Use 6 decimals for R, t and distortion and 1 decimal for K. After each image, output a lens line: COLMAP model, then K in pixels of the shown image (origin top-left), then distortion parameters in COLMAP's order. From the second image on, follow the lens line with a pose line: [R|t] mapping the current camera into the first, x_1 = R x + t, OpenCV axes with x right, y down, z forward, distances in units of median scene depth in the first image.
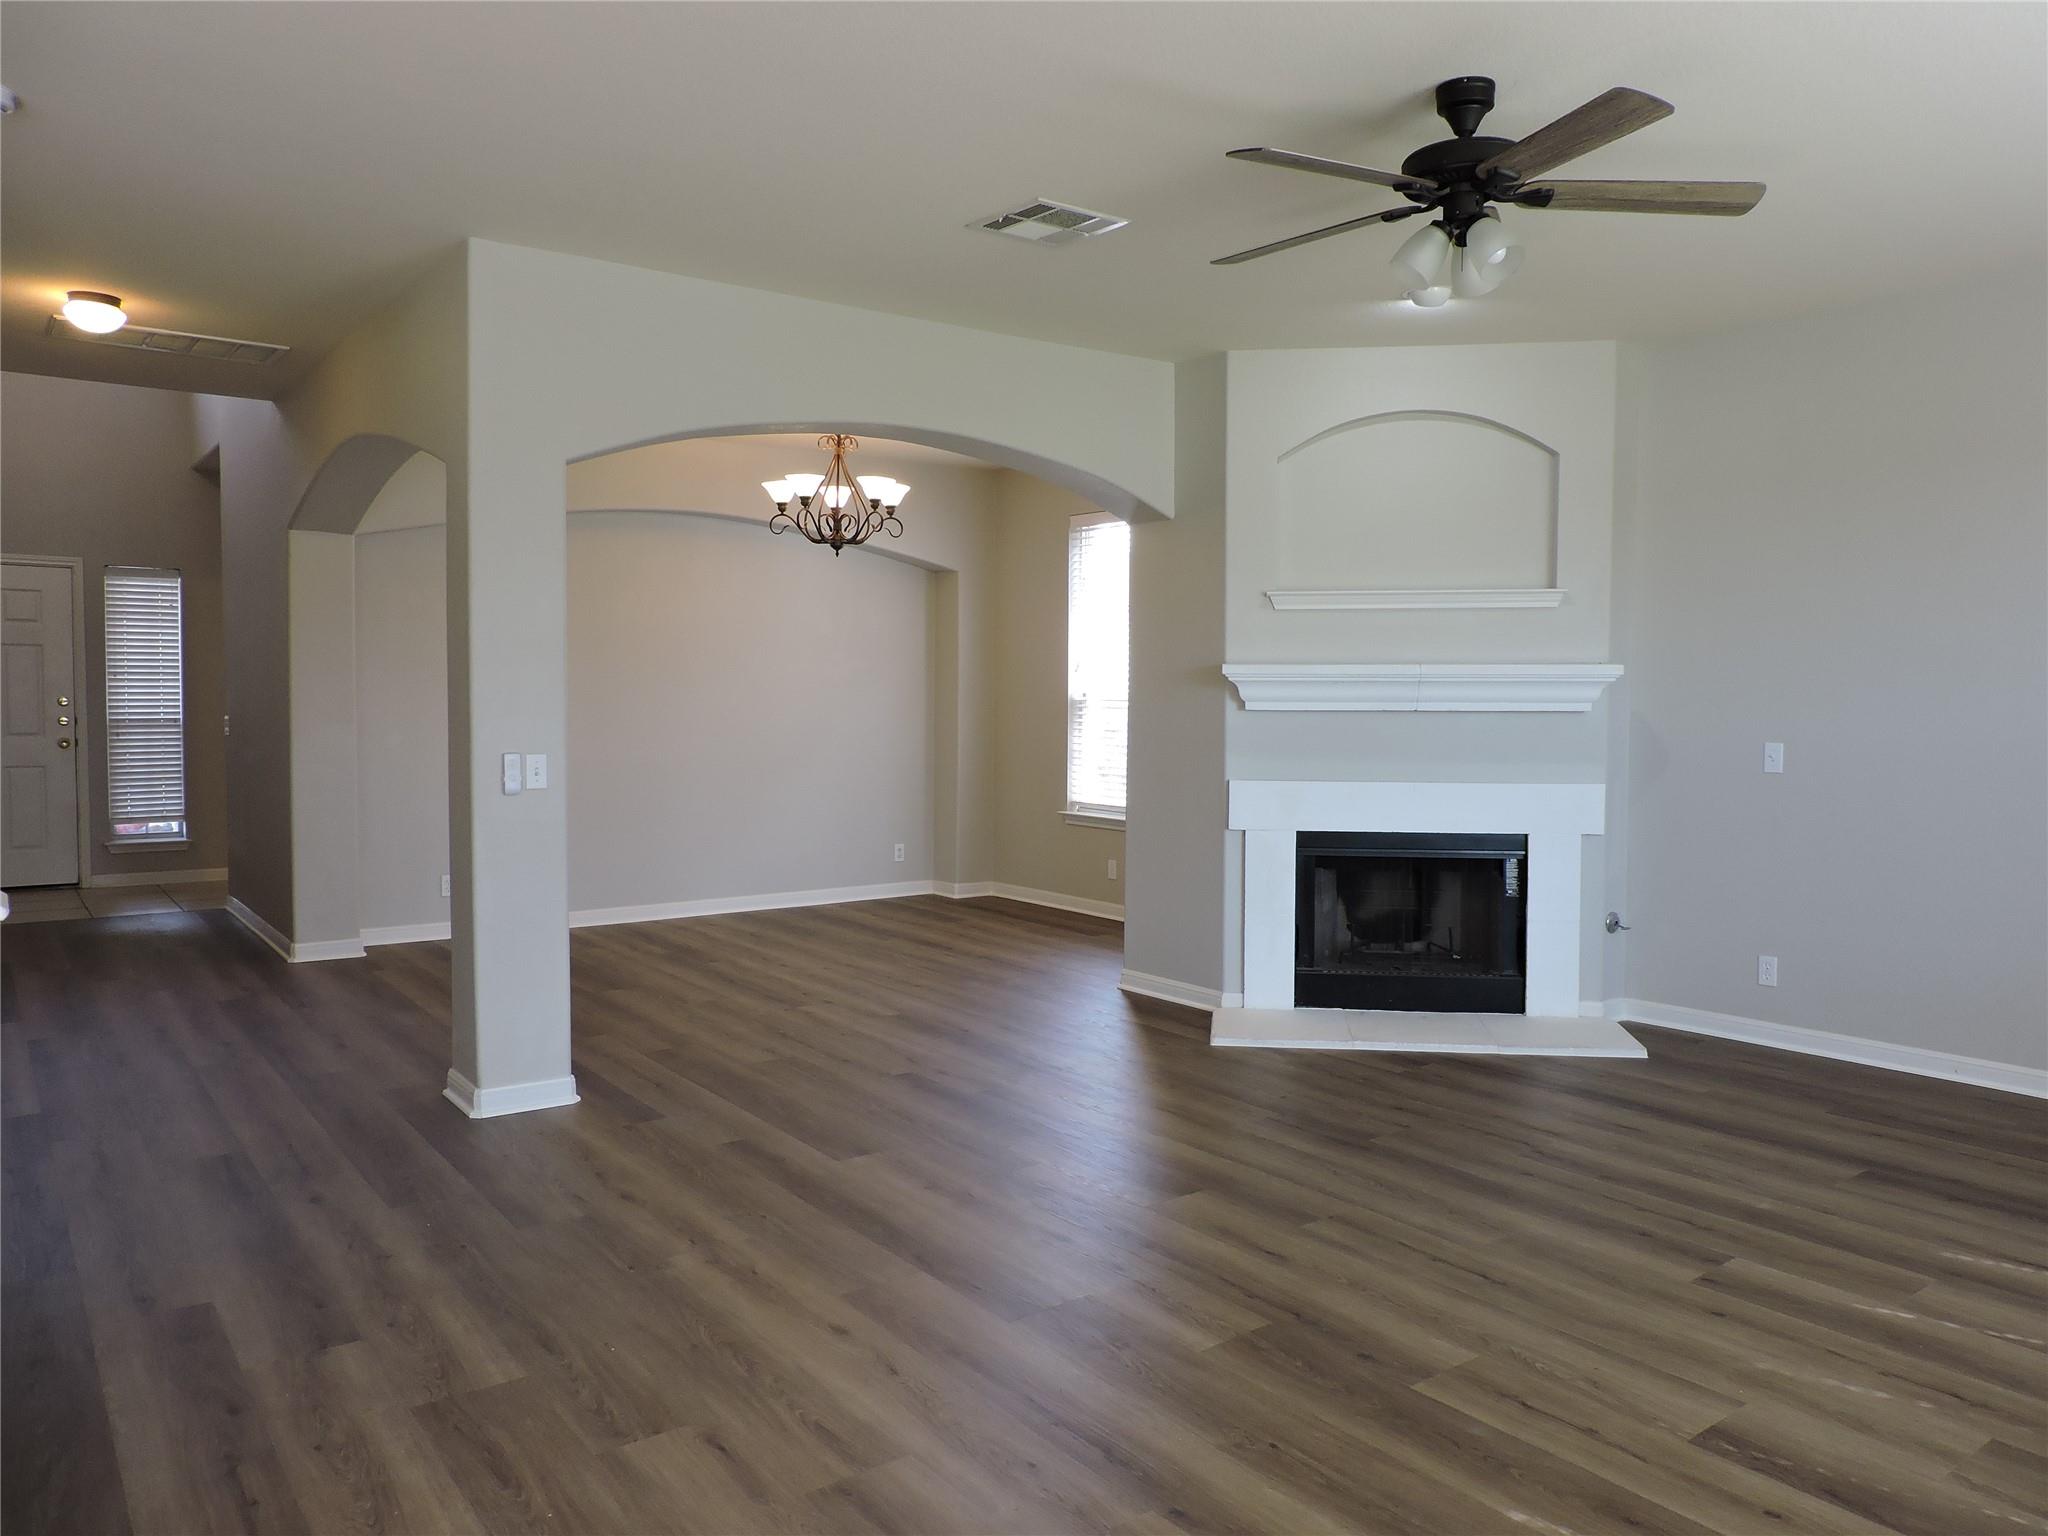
lens RADIAL K [[1473.2, 0, 1003.9], [0, 1473.2, 775.2], [0, 0, 1]] dist [-0.006070, 0.008059]
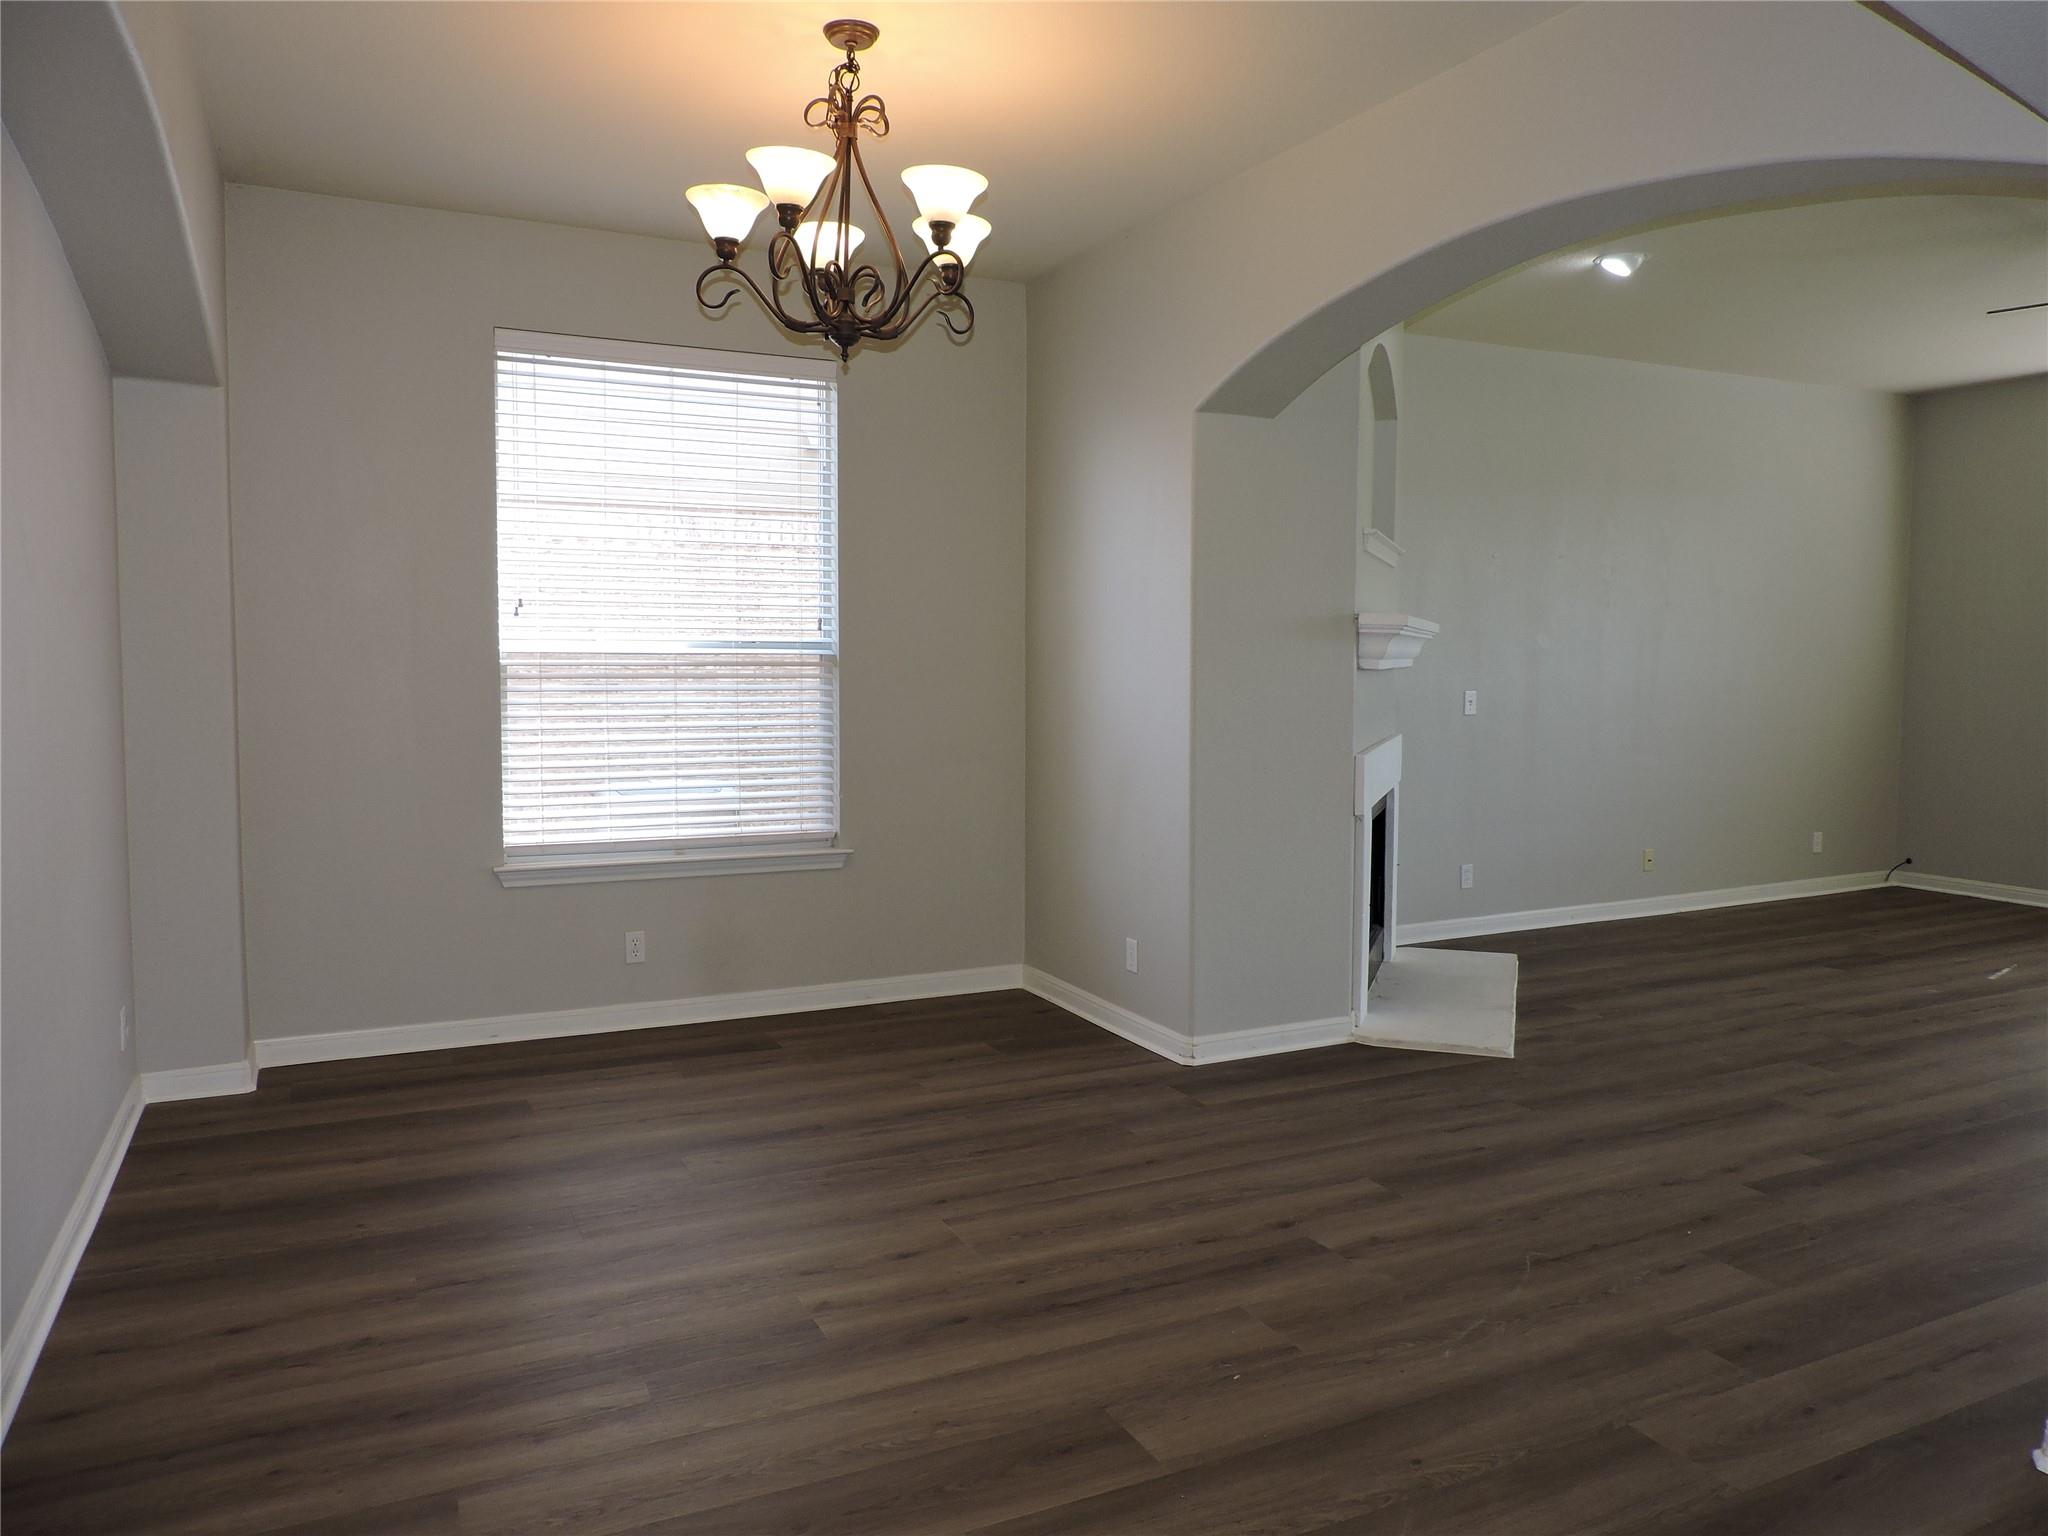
lens RADIAL K [[1479.8, 0, 1024.0], [0, 1479.8, 768.0], [0, 0, 1]] dist [-0.018422, -0.002378]
pose [[0.154766, -0.080311, 0.984682, -0.554149], [0.057530, 0.995732, 0.072170, -0.048728], [-0.986275, 0.045480, 0.158725, 0.848117]]
